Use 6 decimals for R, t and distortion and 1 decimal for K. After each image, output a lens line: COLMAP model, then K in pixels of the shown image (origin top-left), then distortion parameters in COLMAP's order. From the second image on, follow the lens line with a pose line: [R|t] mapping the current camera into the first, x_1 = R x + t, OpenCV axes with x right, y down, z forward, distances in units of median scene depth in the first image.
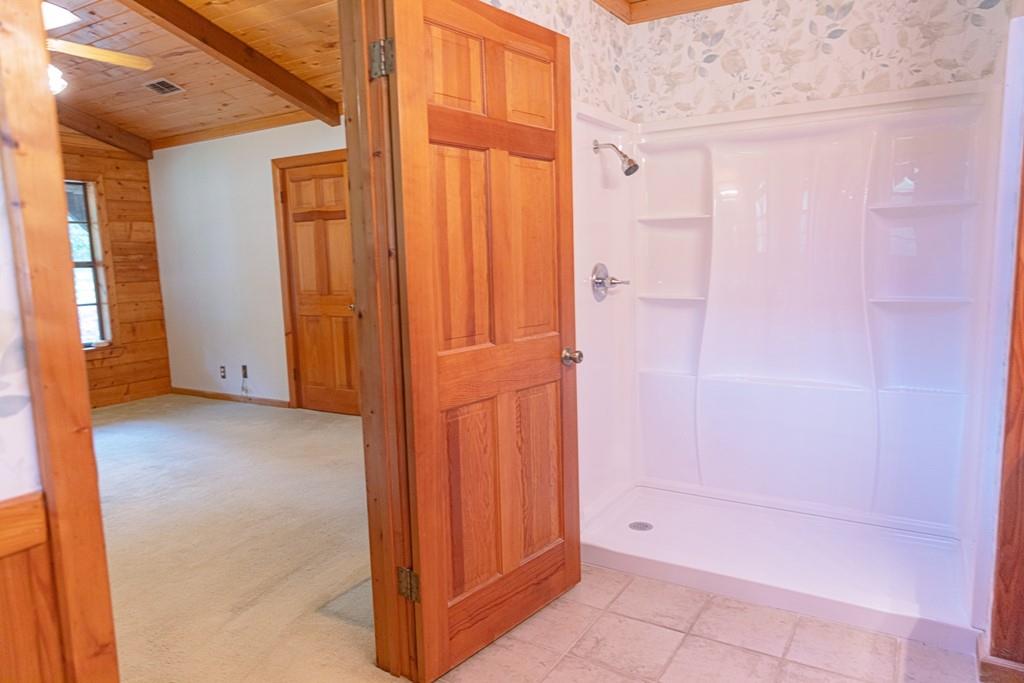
lens RADIAL K [[691.7, 0, 519.6], [0, 691.7, 344.2], [0, 0, 1]] dist [0.021329, -0.006068]
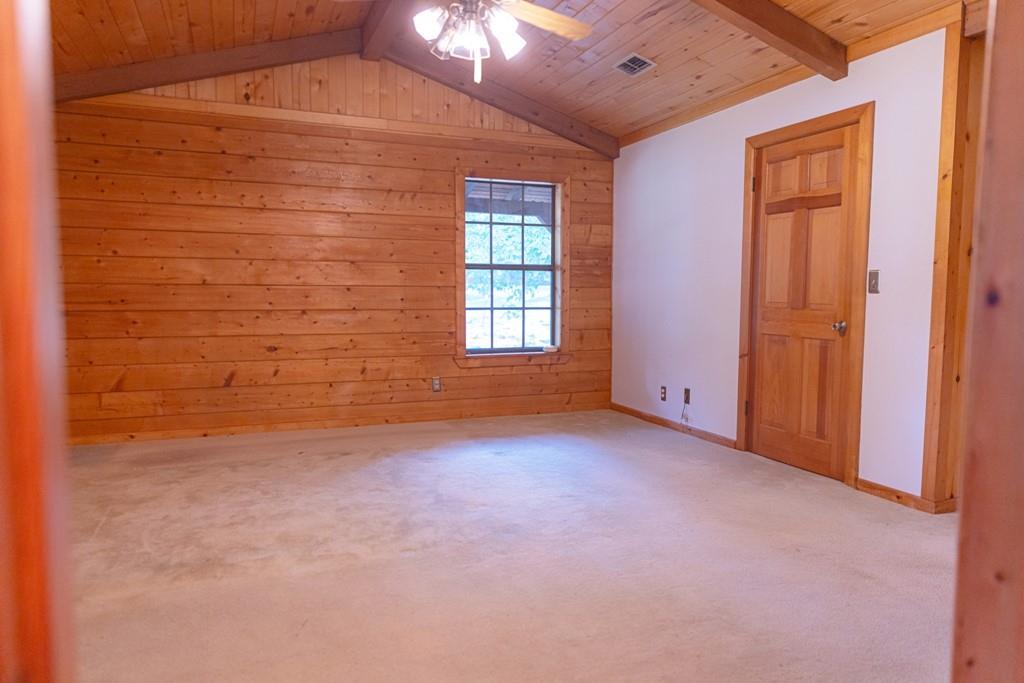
lens RADIAL K [[691.7, 0, 511.5], [0, 691.7, 341.7], [0, 0, 1]] dist [0.021329, -0.006068]
pose [[0.800137, 0.080347, -0.594411, -0.076303], [-0.105808, 0.994354, -0.008022, 0.003334], [0.590411, 0.069312, 0.804121, 0.204685]]
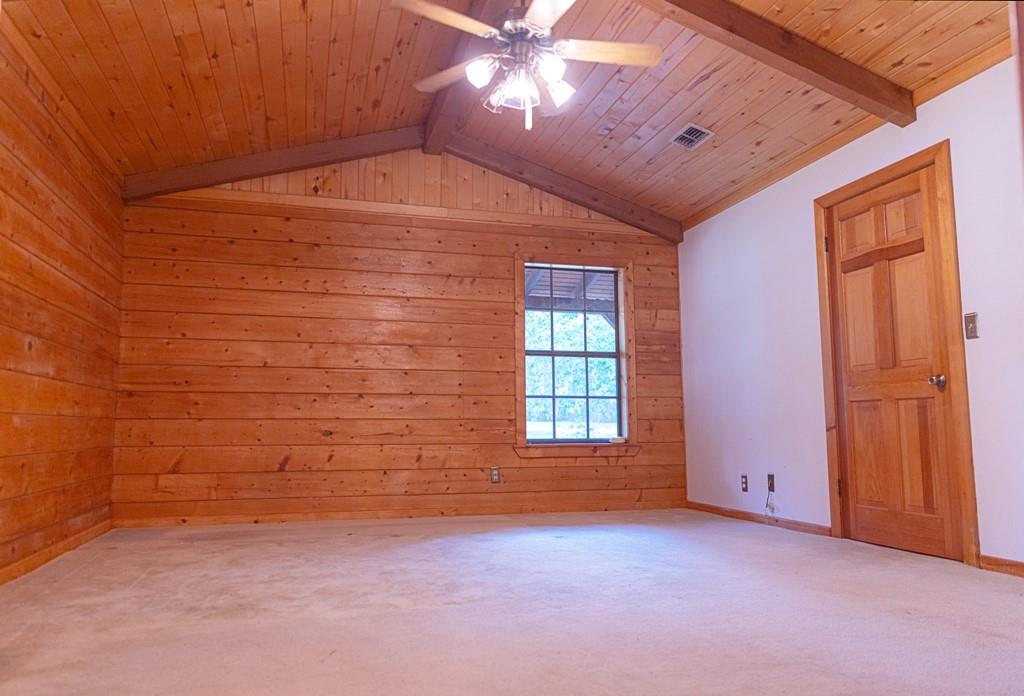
lens RADIAL K [[720.8, 0, 503.0], [0, 720.8, 350.3], [0, 0, 1]] dist [0.020433, -0.006935]
pose [[0.728052, -0.047421, -0.683880, -0.066248], [-0.108303, 0.977119, -0.183053, 0.080183], [0.676912, 0.207339, 0.706258, 0.228623]]
